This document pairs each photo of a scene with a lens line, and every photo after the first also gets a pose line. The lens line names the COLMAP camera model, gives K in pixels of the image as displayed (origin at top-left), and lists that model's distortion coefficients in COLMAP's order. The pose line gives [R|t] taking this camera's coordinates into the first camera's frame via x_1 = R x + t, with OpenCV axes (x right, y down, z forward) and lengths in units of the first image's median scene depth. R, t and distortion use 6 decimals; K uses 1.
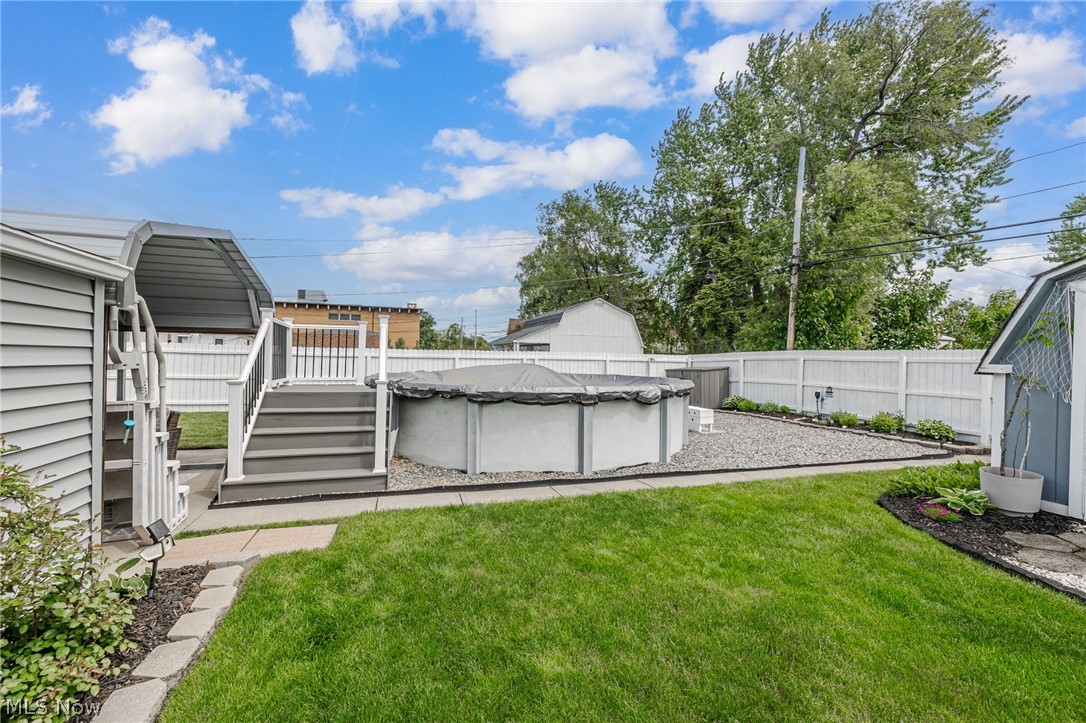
lens RADIAL K [[446.8, 0, 548.4], [0, 446.8, 358.8], [0, 0, 1]] dist [-0.002737, -0.000118]
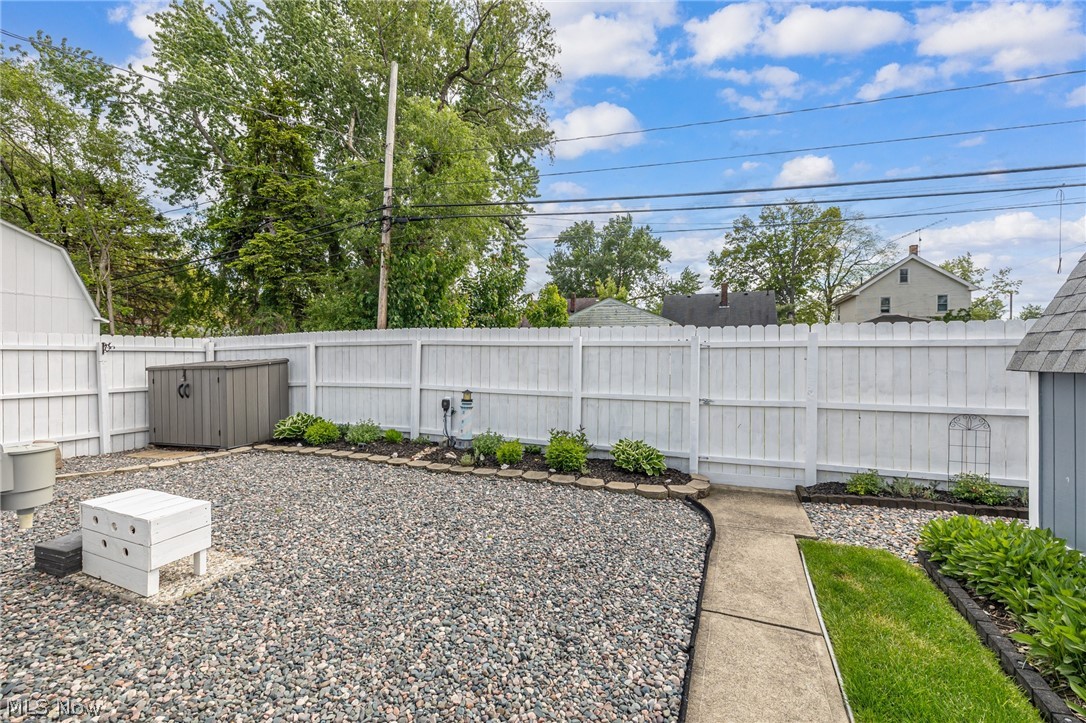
lens RADIAL K [[457.8, 0, 535.8], [0, 457.8, 355.0], [0, 0, 1]] dist [0.004014, 0.000223]
pose [[0.658350, -0.017448, 0.752510, 0.201148], [0.006325, 0.999824, 0.017648, 0.005948], [-0.752685, -0.006859, 0.658345, 0.446315]]
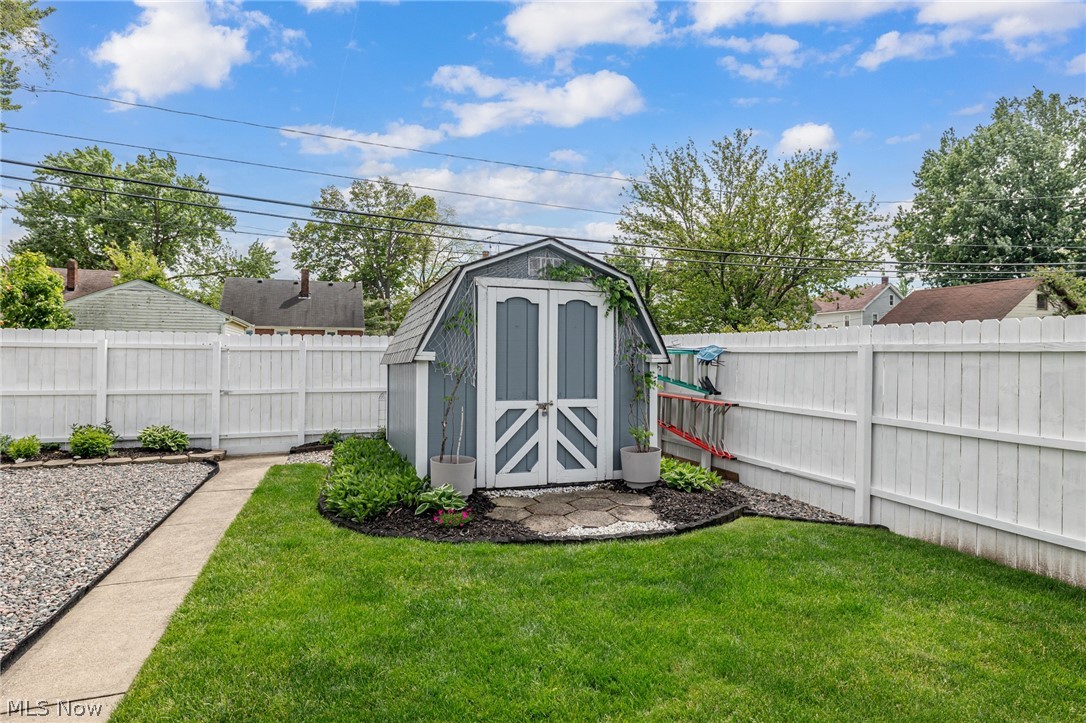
lens RADIAL K [[614.1, 0, 543.0], [0, 614.1, 361.5], [0, 0, 1]] dist [0.004809, 0.000754]
pose [[-0.021338, -0.024740, 0.999466, -0.103800], [-0.008653, 0.999661, 0.024561, -0.000122], [-0.999735, -0.008125, -0.021545, 0.252830]]
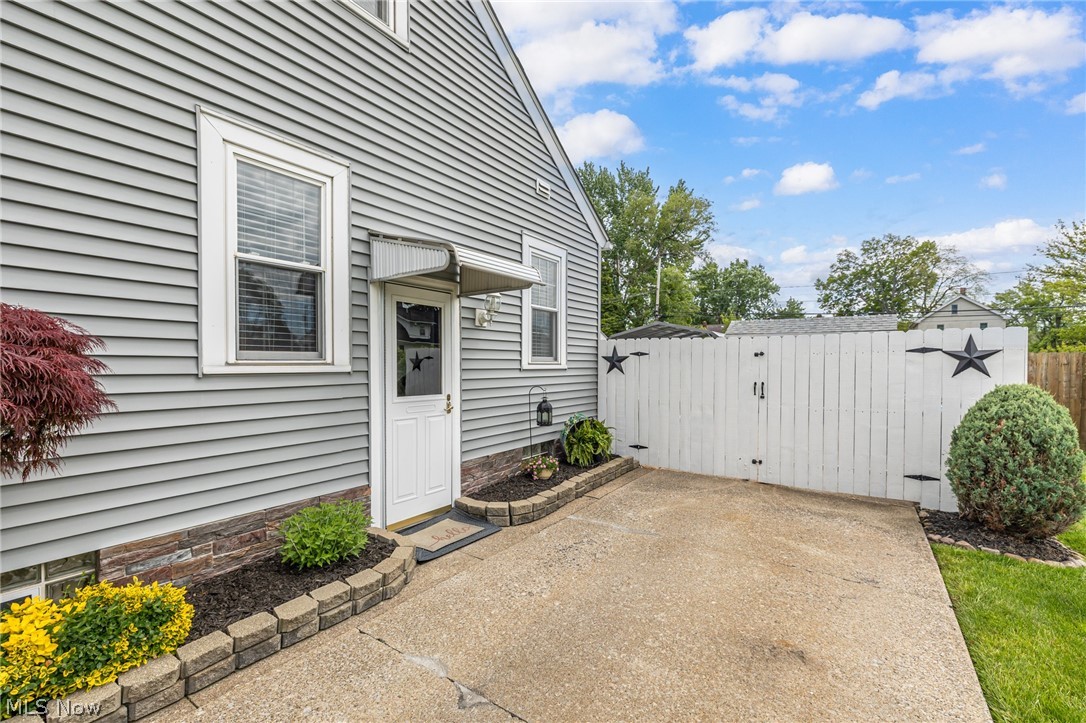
lens RADIAL K [[456.7, 0, 545.9], [0, 456.7, 349.9], [0, 0, 1]] dist [0.001737, 0.000061]
pose [[0.794006, 0.006063, 0.607879, -1.460293], [0.008221, 0.999752, -0.020710, -0.011880], [-0.607854, 0.021441, 0.793759, -0.391772]]
